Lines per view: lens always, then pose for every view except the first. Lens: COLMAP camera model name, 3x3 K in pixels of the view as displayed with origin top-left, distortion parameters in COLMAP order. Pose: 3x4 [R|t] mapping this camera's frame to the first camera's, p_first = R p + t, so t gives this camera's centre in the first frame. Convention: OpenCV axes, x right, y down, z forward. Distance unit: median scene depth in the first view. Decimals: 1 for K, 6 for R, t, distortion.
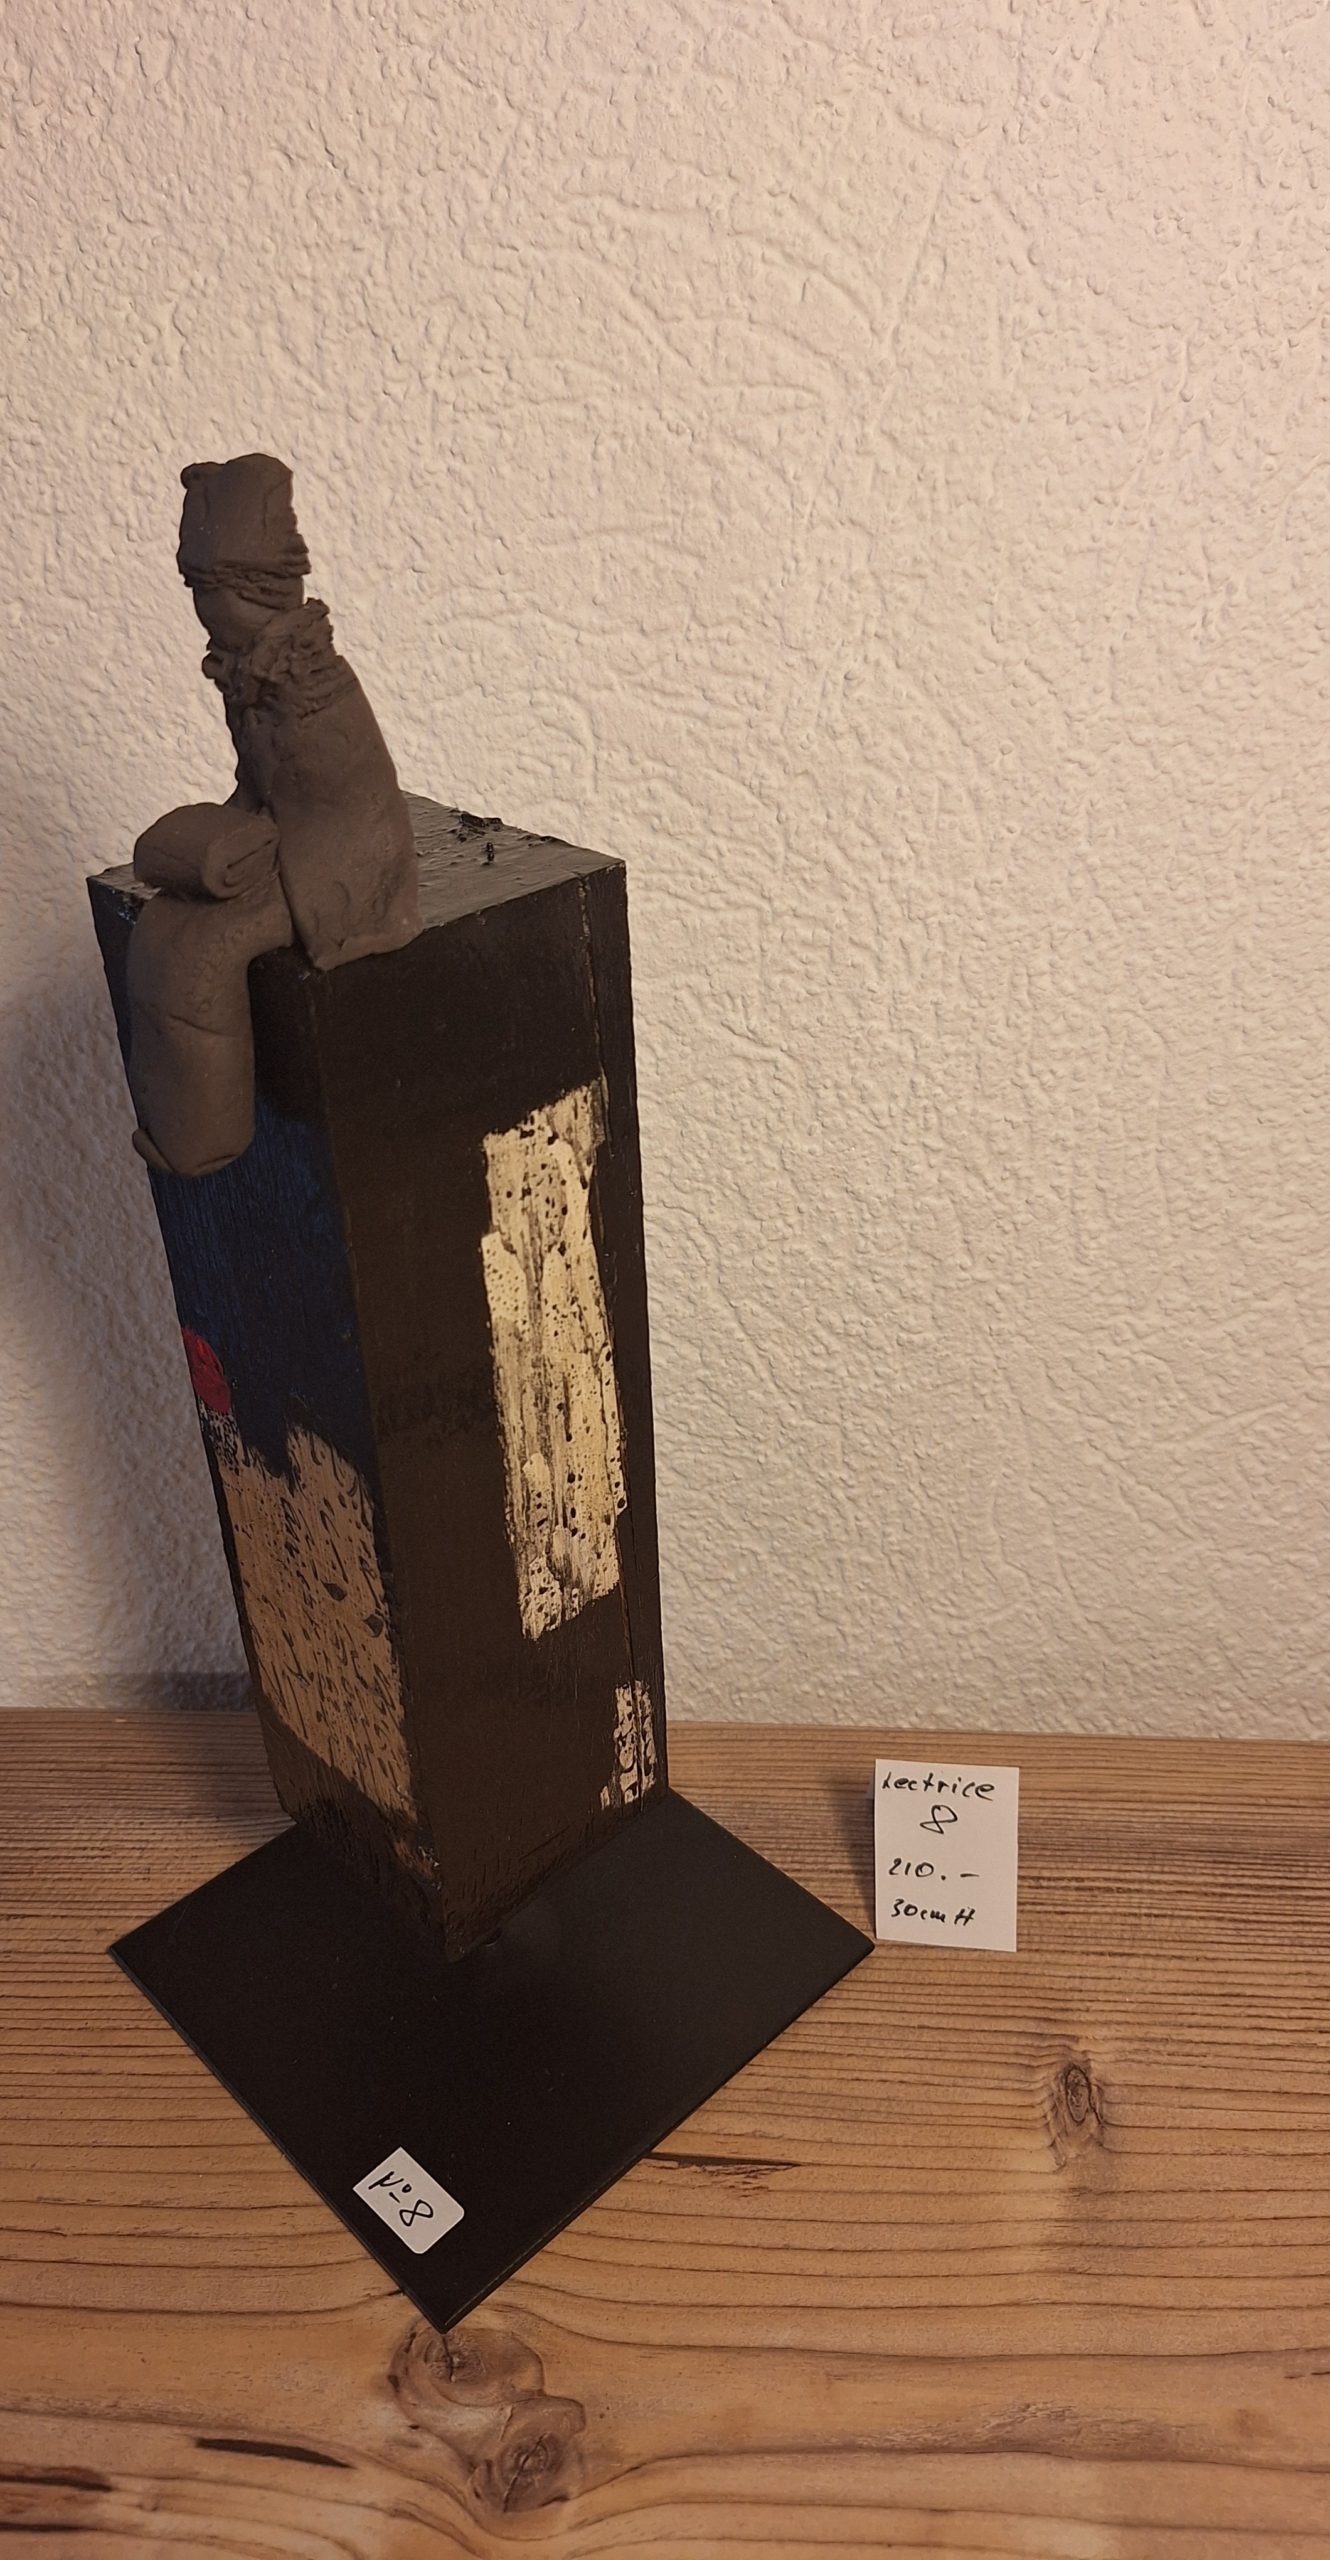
lens RADIAL K [[1593.0, 0, 616.2], [0, 1593.0, 1286.6], [0, 0, 1]] dist [-0.002215, -0.020646]
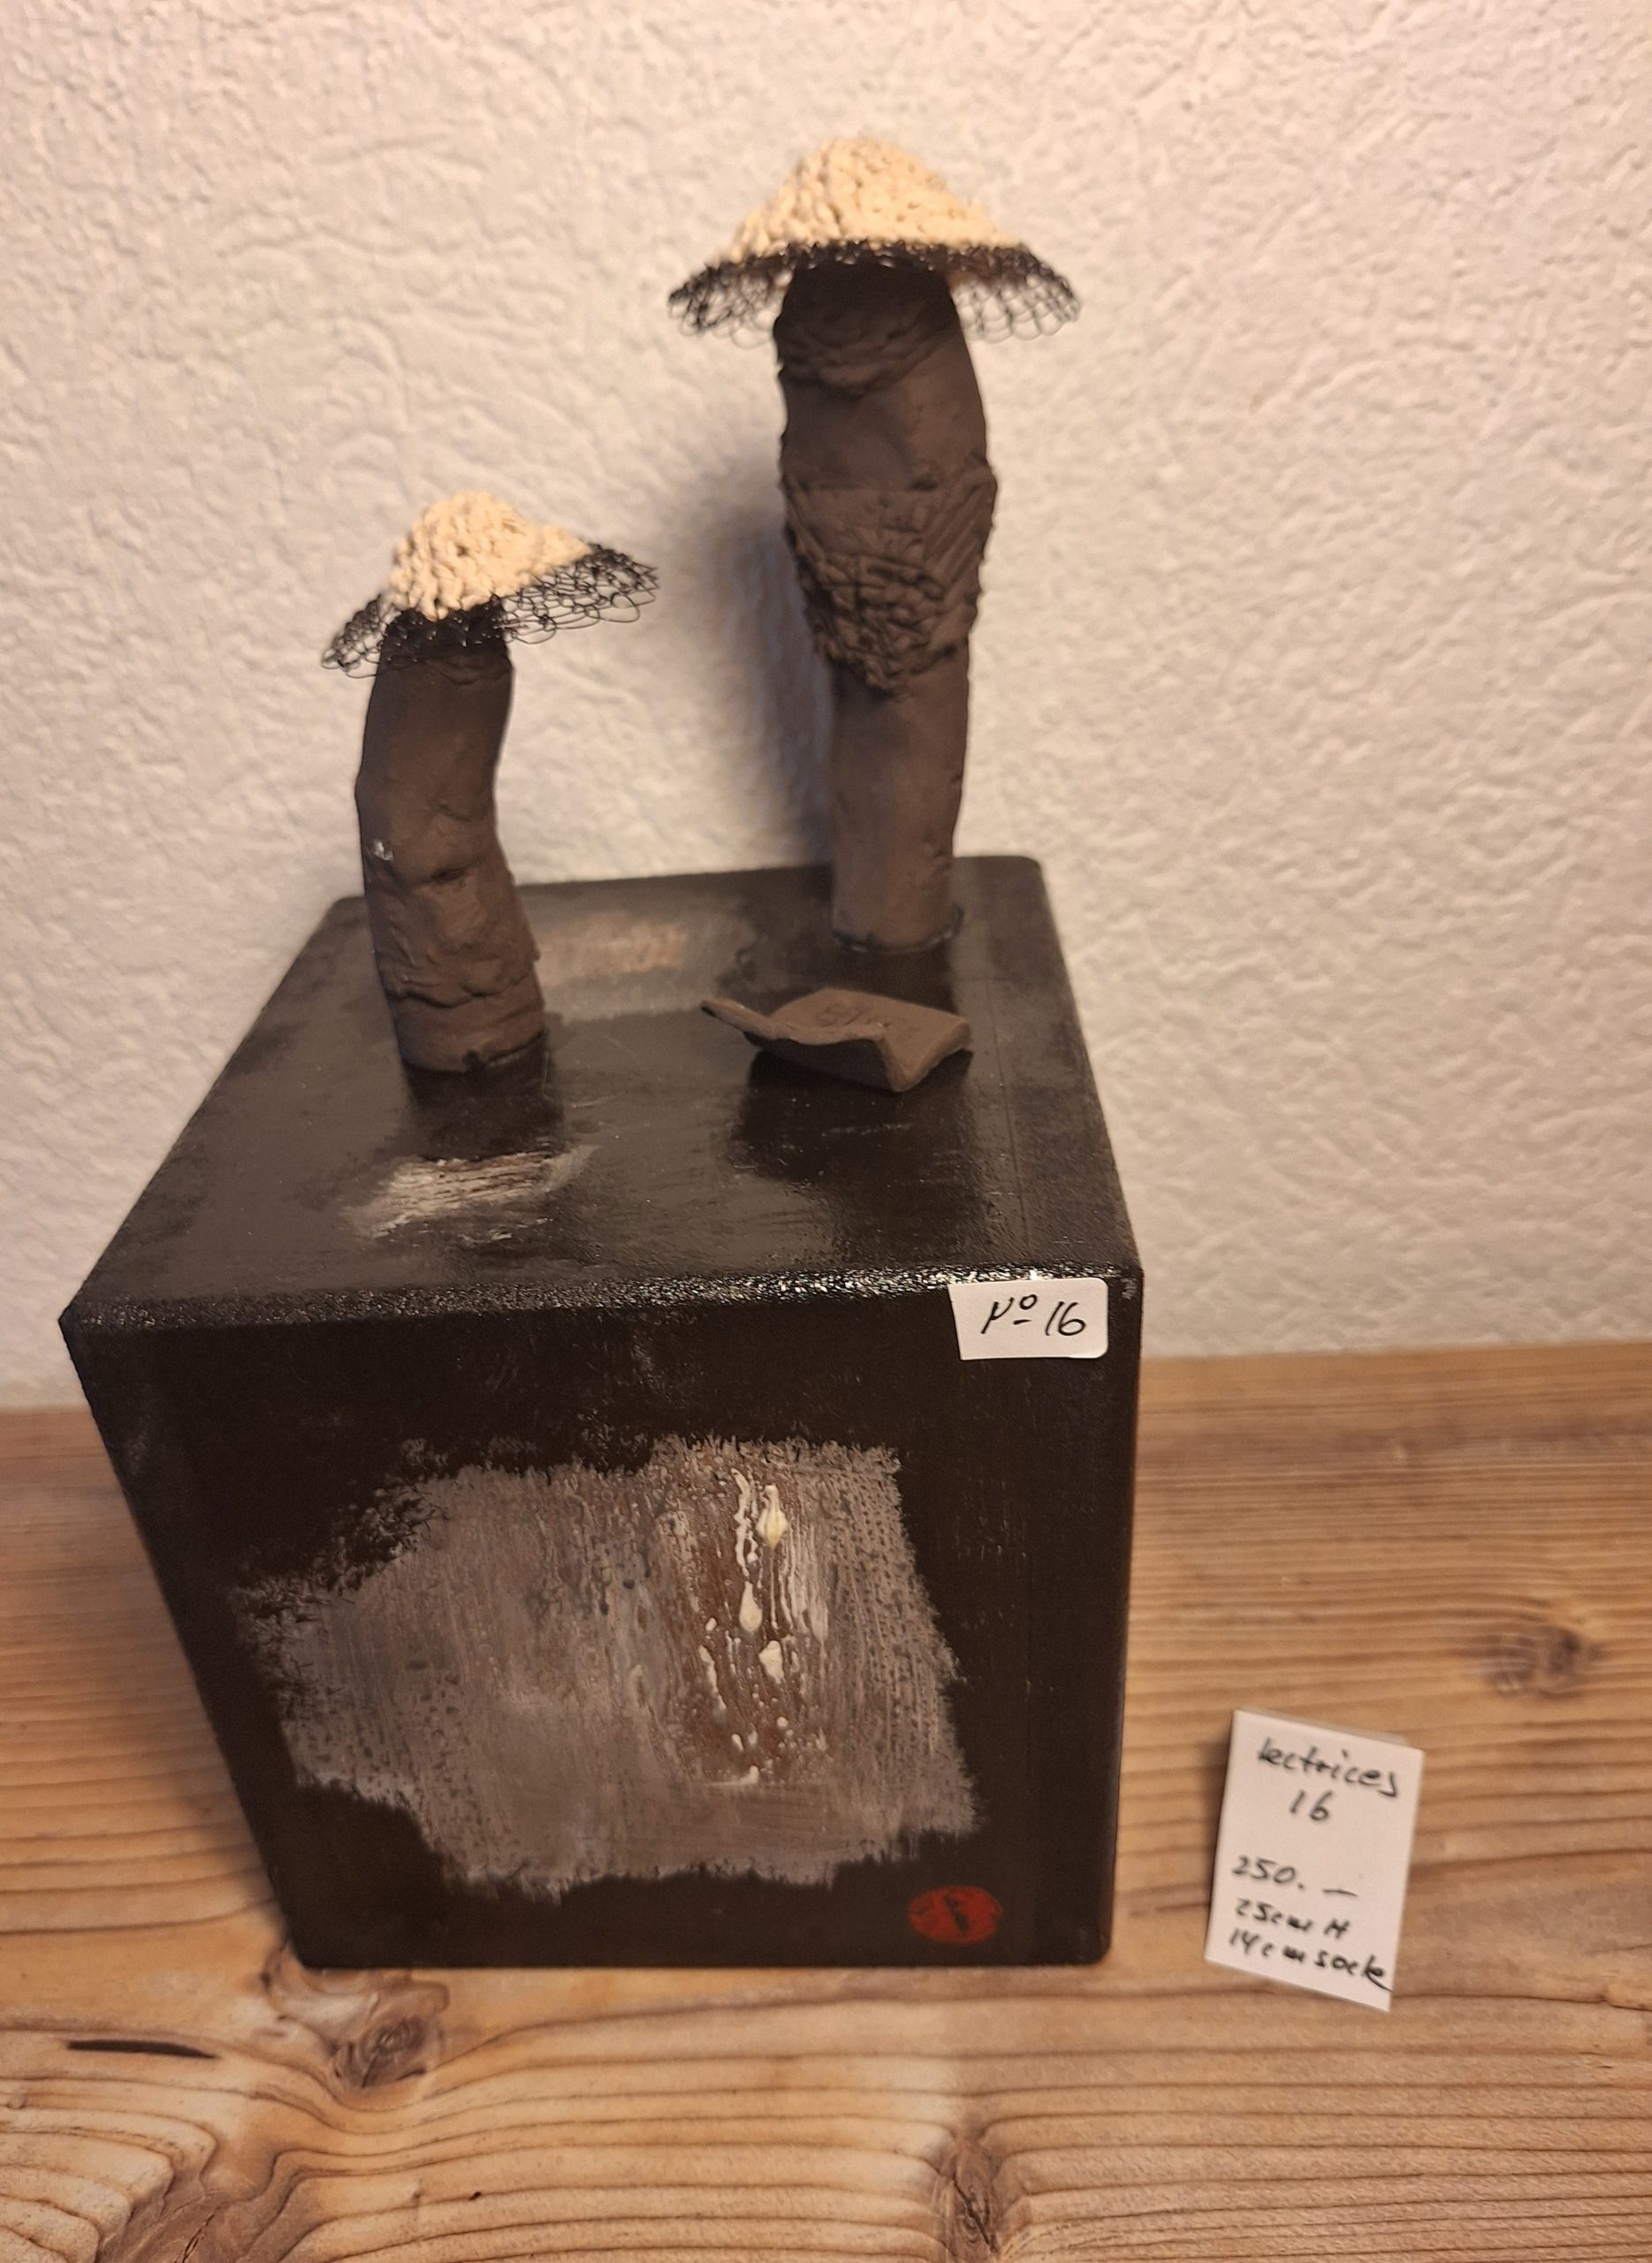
lens RADIAL K [[1451.8, 0, 760.8], [0, 1451.8, 1177.4], [0, 0, 1]] dist [-0.026501, -0.005753]
pose [[0.998194, -0.054695, 0.024838, 0.172719], [0.053980, 0.998133, 0.028588, 0.160742], [-0.026355, -0.027196, 0.999283, 0.080384]]
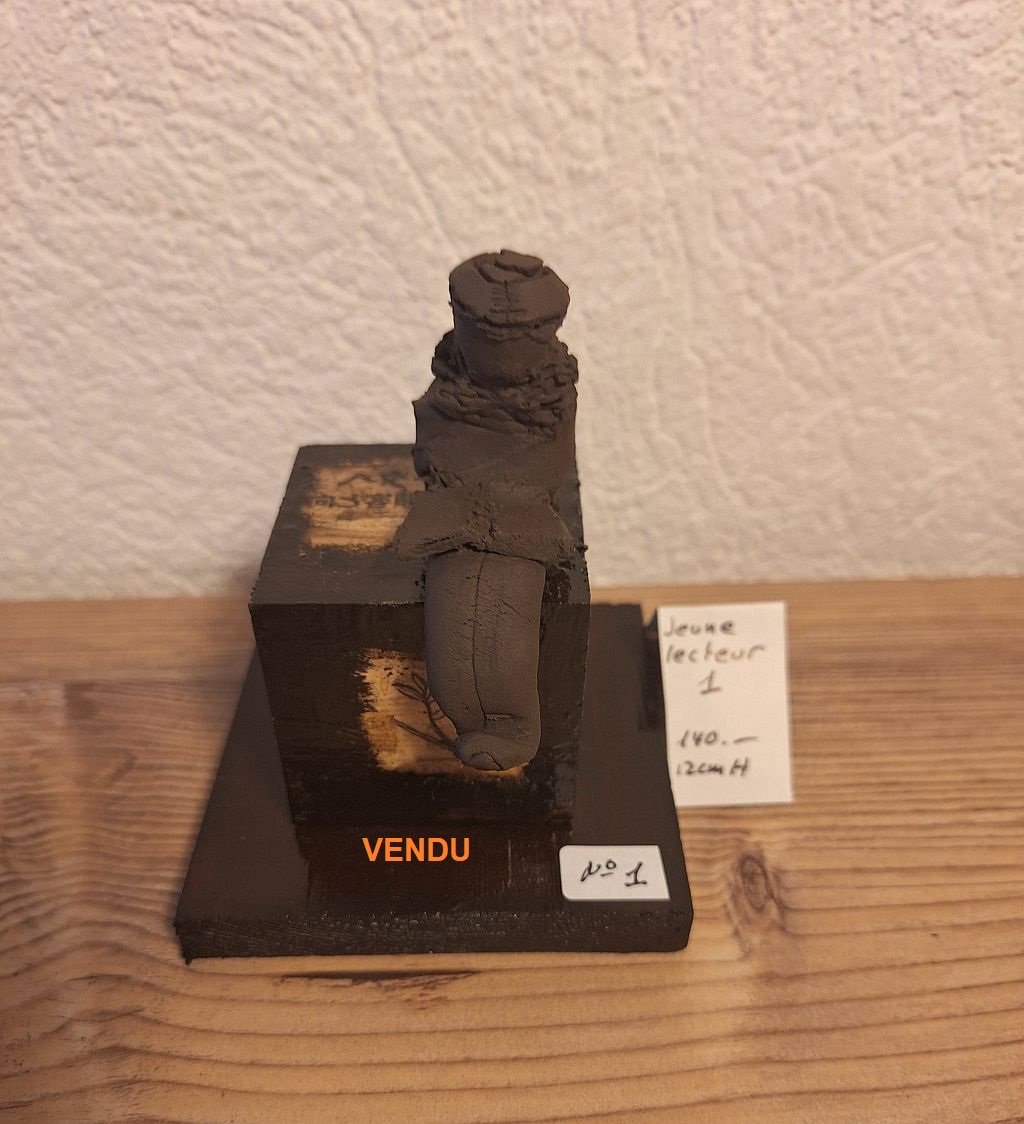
lens RADIAL K [[843.2, 0, 481.5], [0, 843.2, 647.0], [0, 0, 1]] dist [-0.014047, -0.020248]
pose [[0.993543, -0.042154, 0.105338, 0.073467], [0.021624, 0.981755, 0.188915, 0.275018], [-0.111379, -0.185417, 0.976327, 0.563447]]
